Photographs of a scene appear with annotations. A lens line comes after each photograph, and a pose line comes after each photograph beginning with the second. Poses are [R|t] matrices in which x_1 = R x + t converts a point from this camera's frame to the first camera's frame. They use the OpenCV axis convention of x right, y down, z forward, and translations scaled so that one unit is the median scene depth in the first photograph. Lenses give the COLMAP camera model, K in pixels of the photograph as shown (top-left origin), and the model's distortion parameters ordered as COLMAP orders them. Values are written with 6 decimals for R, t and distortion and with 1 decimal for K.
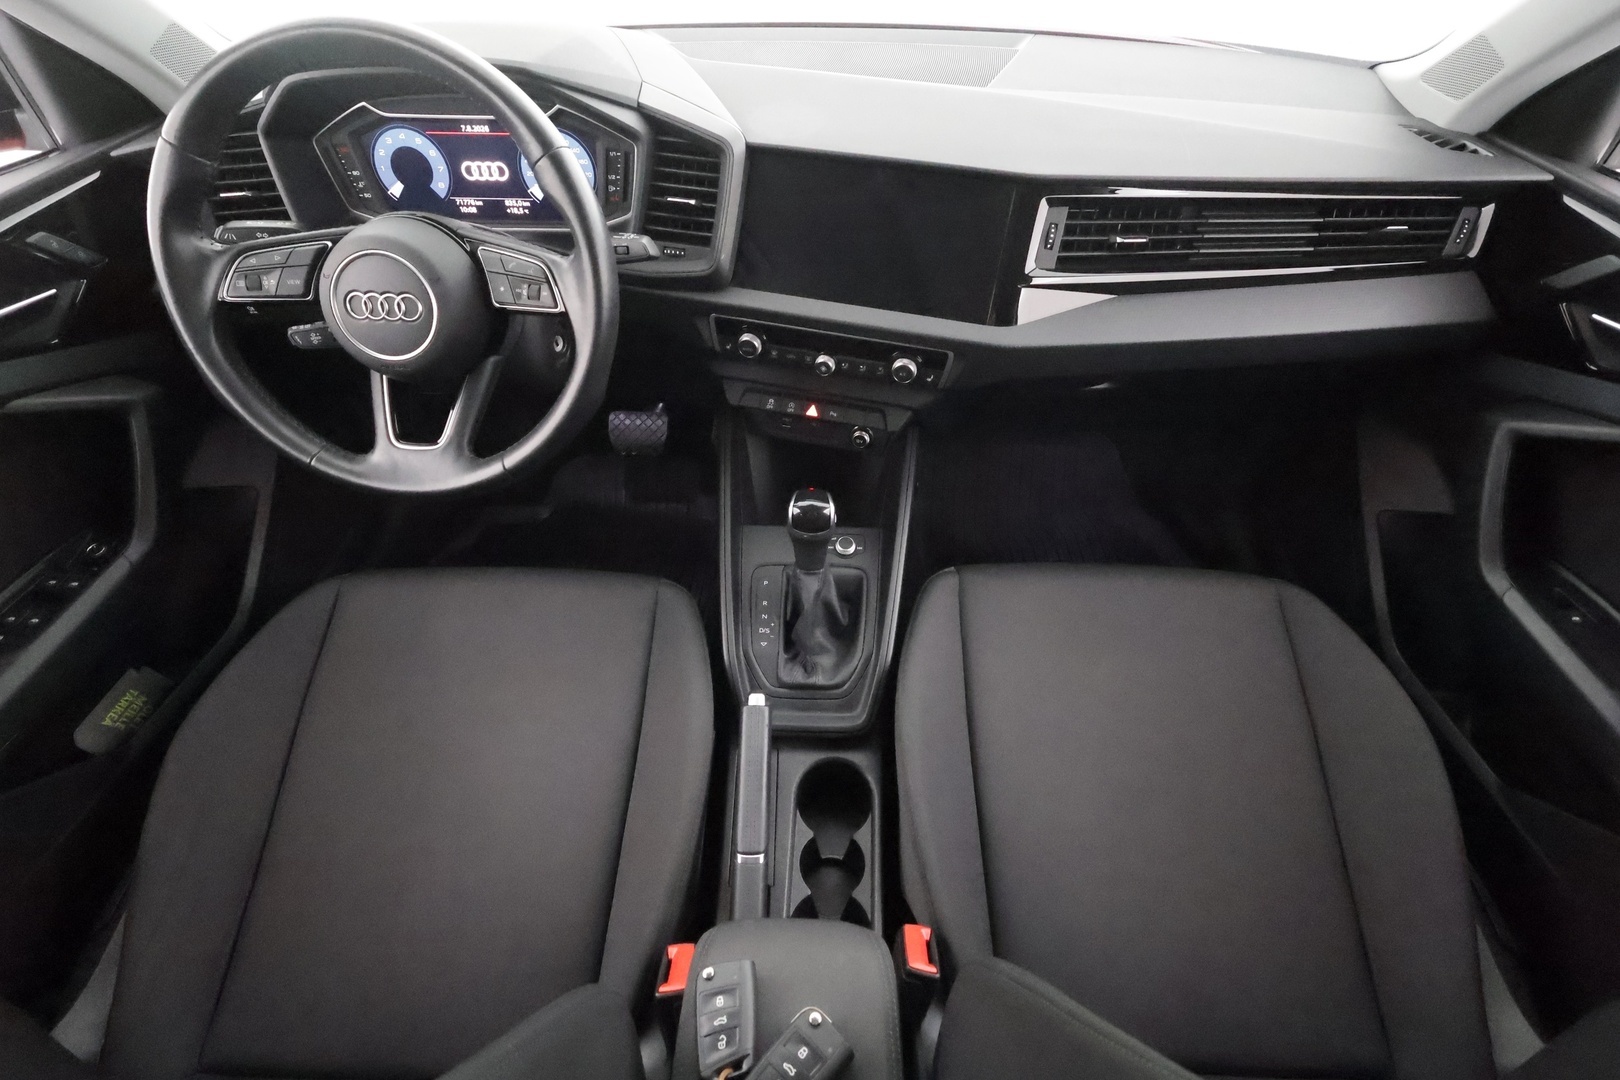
lens RADIAL K [[805.0, 0, 804.4], [0, 805.0, 592.2], [0, 0, 1]] dist [-0.001617, -0.000301]
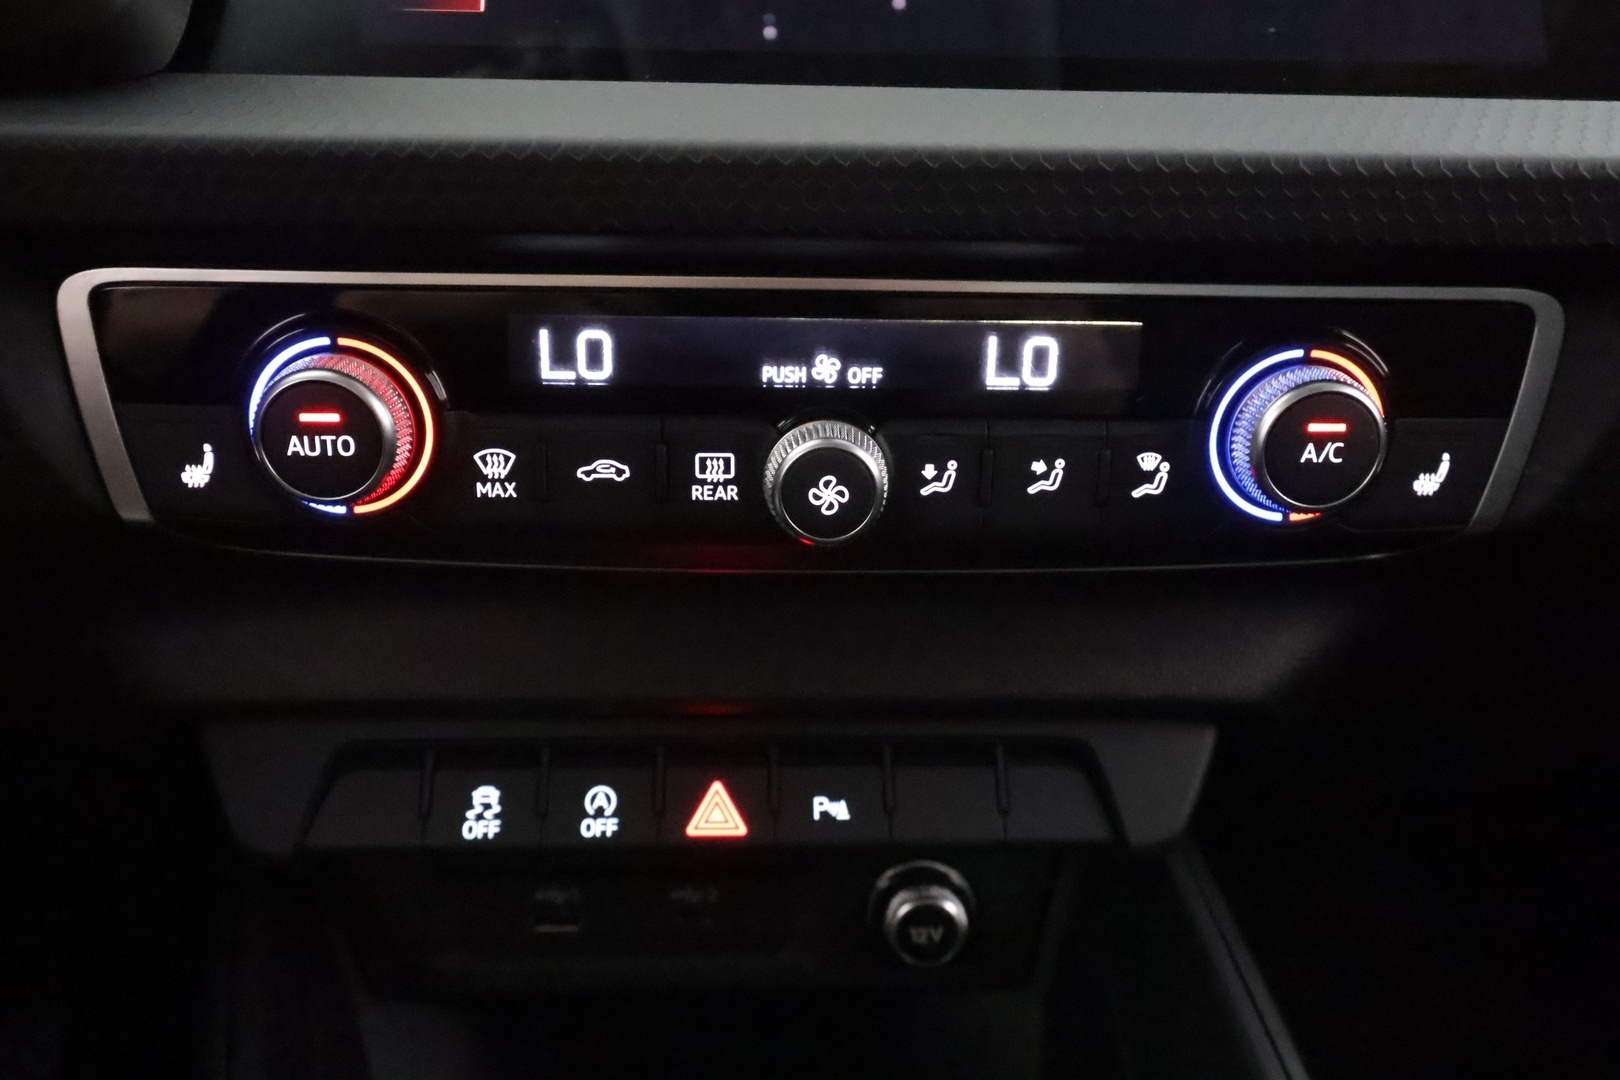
lens RADIAL K [[1344.9, 0, 844.0], [0, 1344.9, 545.2], [0, 0, 1]] dist [0.008337, -0.003836]
pose [[0.953921, -0.101314, 0.282437, -0.049037], [0.219817, 0.876664, -0.427950, -0.151885], [-0.204245, 0.470315, 0.858538, 0.762006]]
